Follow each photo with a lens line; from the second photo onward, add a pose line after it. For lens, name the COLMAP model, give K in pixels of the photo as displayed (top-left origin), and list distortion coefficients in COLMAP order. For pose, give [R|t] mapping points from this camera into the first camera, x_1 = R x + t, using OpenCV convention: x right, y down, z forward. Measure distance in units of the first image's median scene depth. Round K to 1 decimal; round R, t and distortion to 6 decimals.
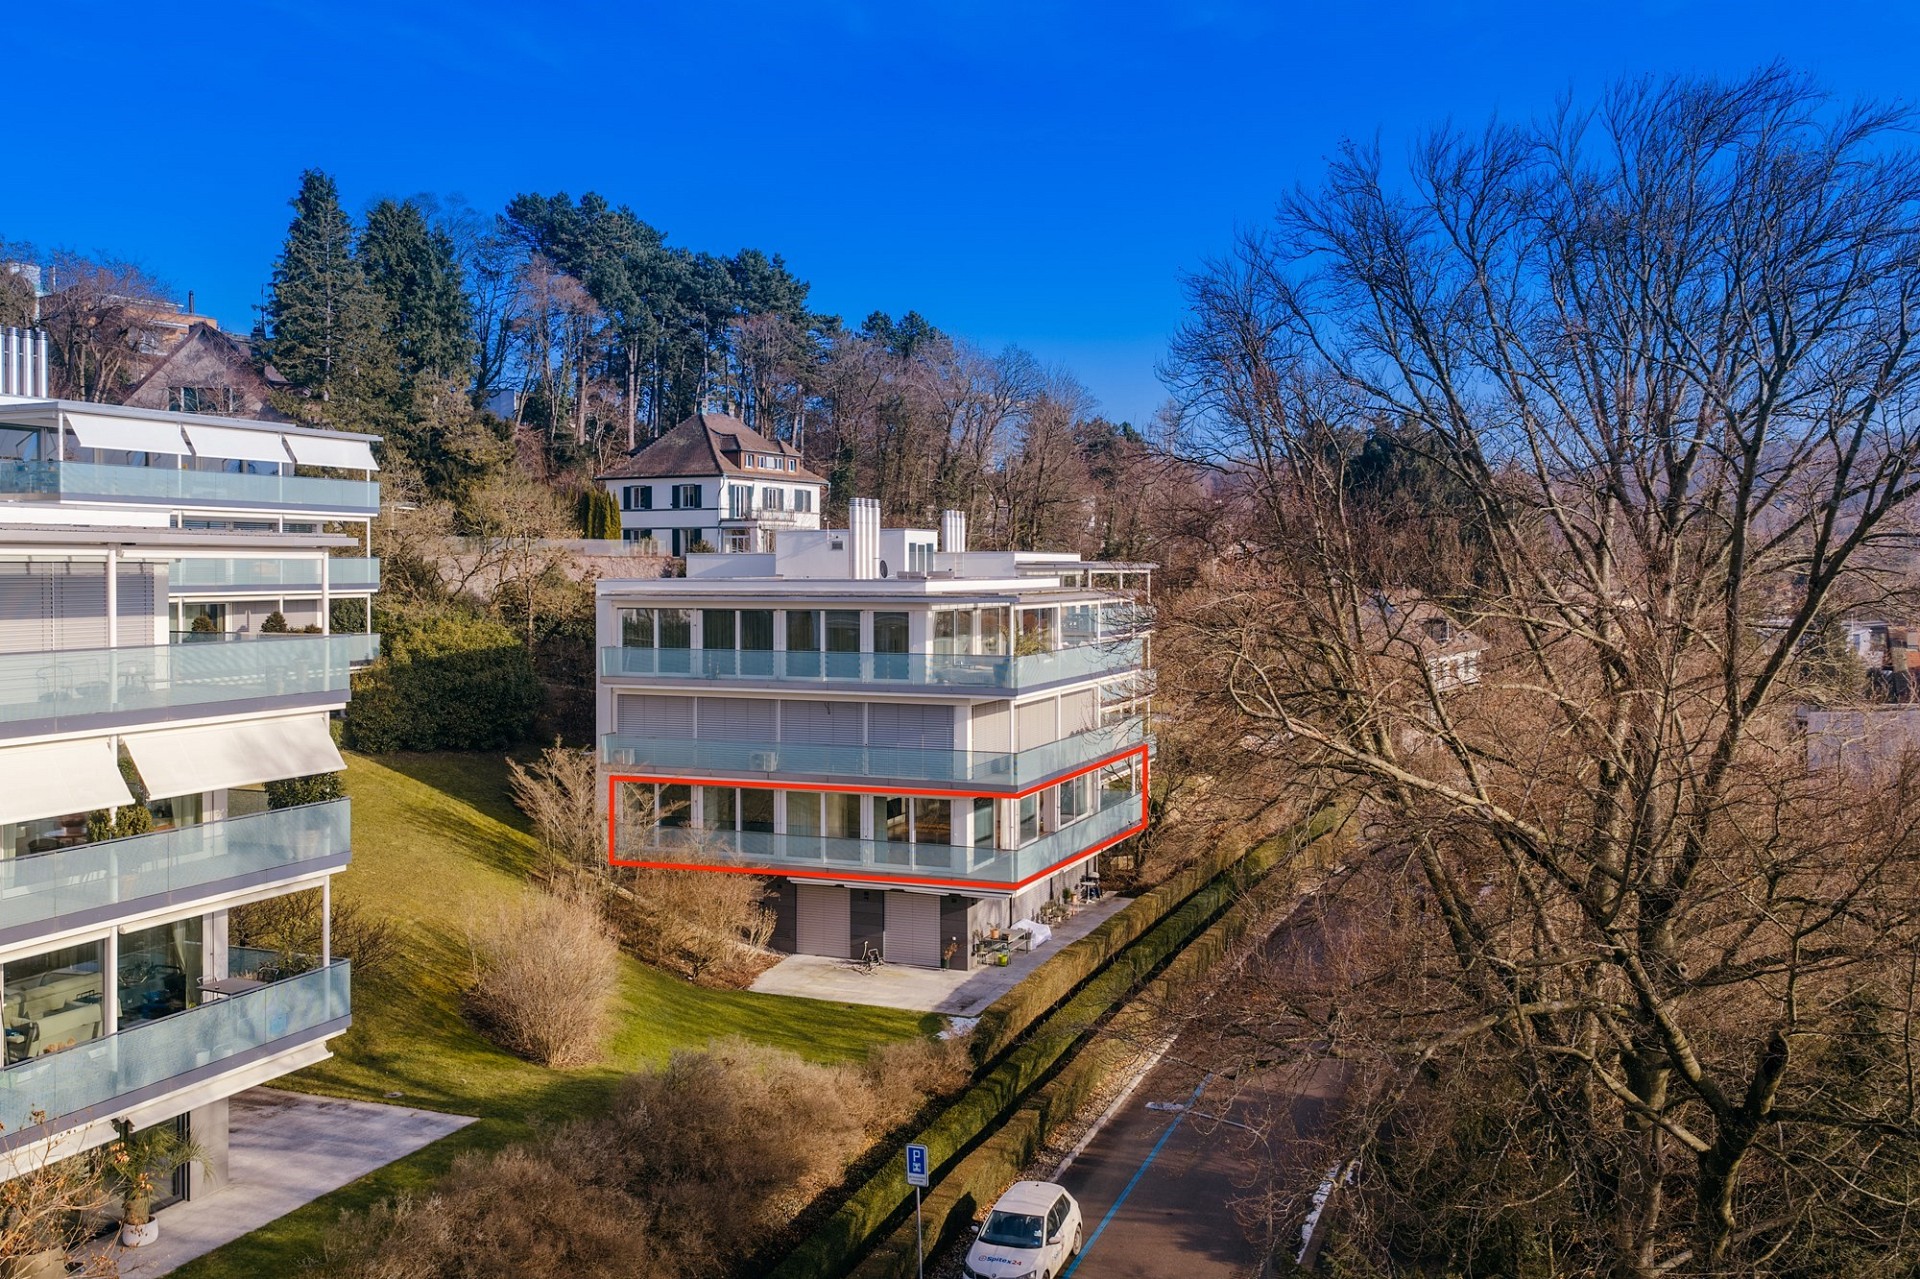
lens RADIAL K [[1572.4, 0, 955.7], [0, 1572.4, 639.6], [0, 0, 1]] dist [0.030839, -0.003579]
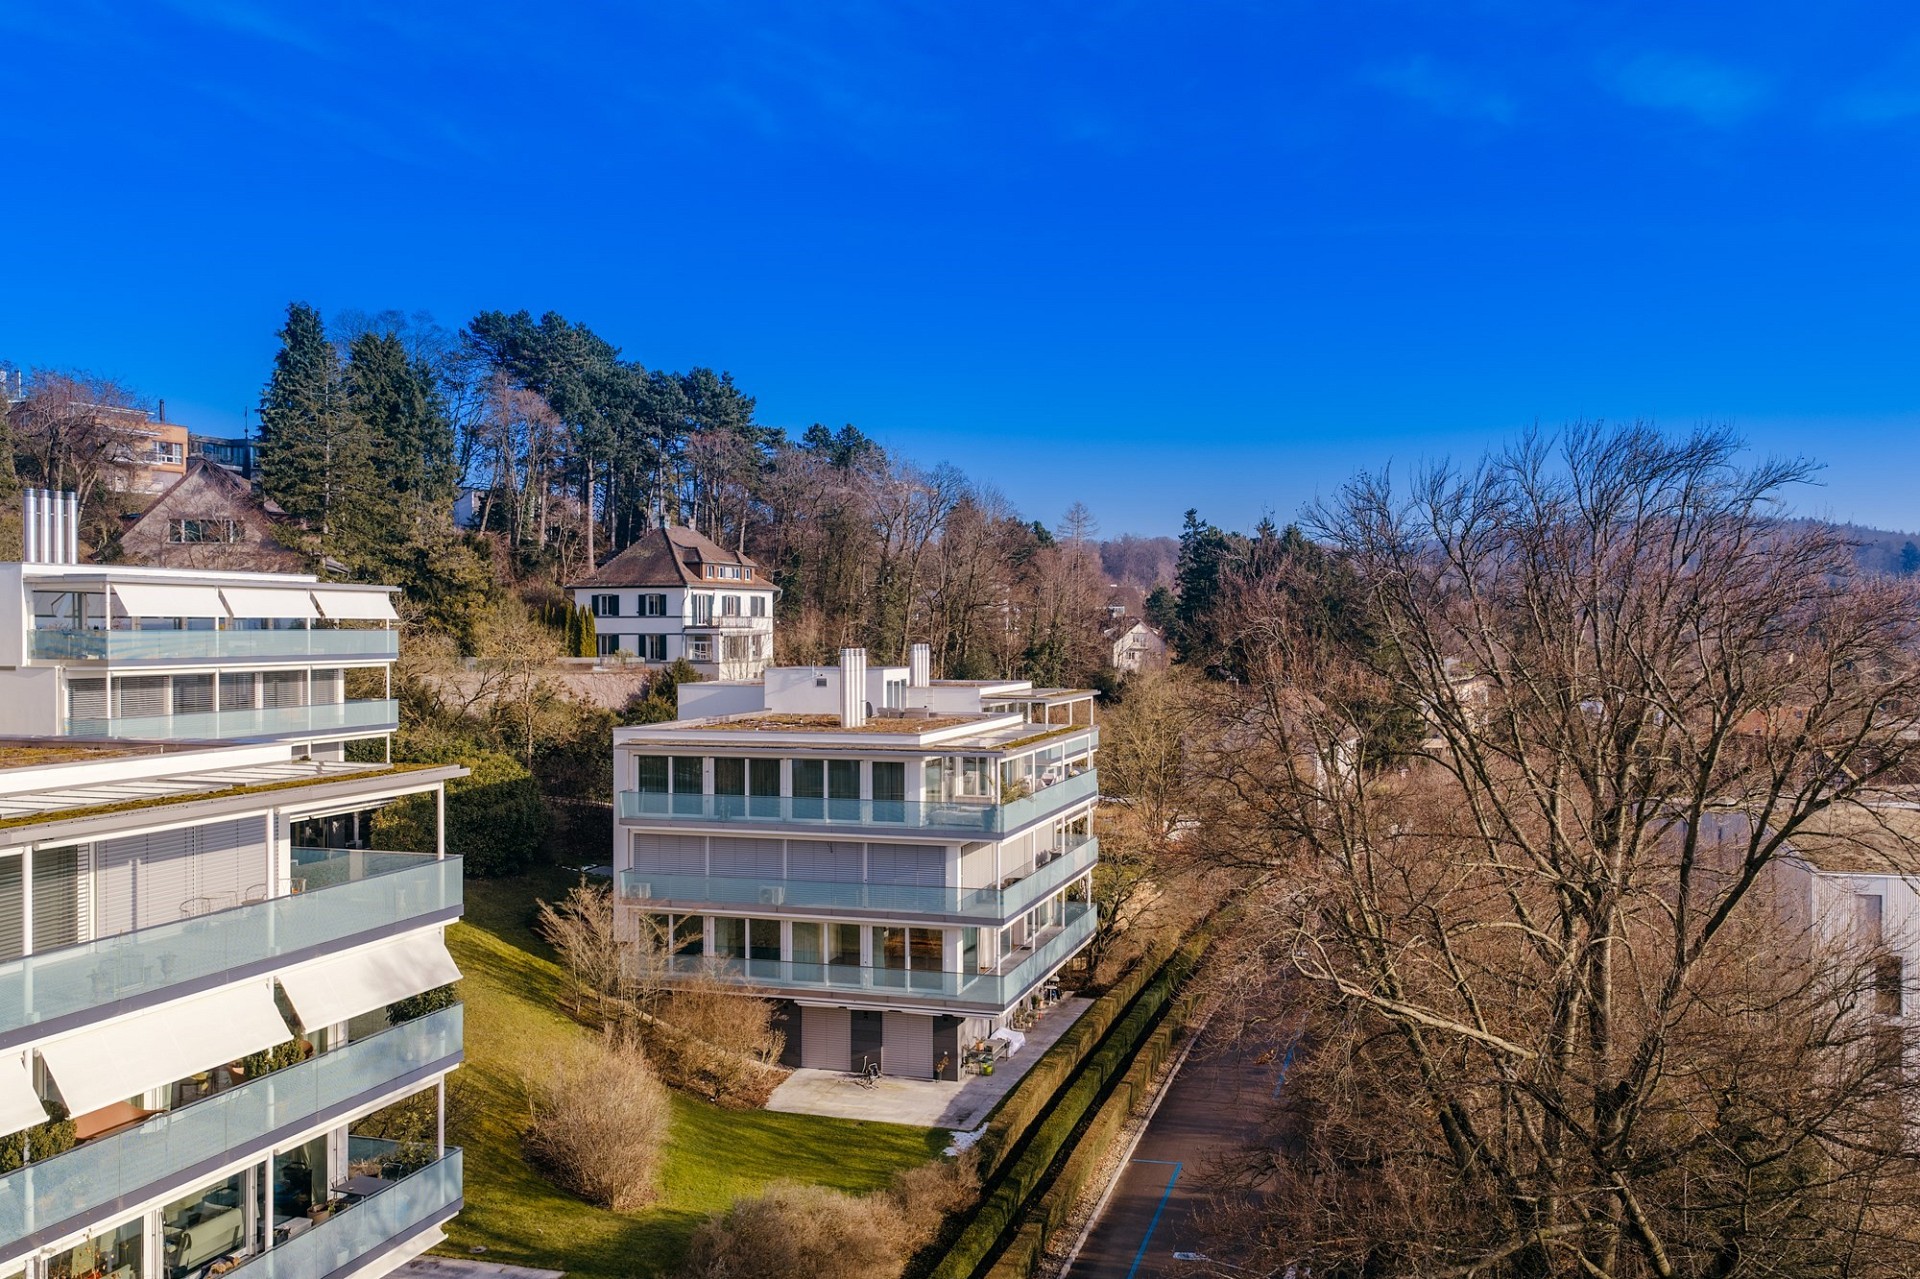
lens RADIAL K [[1461.1, 0, 962.8], [0, 1461.1, 639.7], [0, 0, 1]] dist [0.020565, 0.009909]
pose [[0.994674, -0.001711, 0.103061, -0.093514], [0.001420, 0.999995, 0.002903, -0.105761], [-0.103065, -0.002741, 0.994671, -0.041277]]
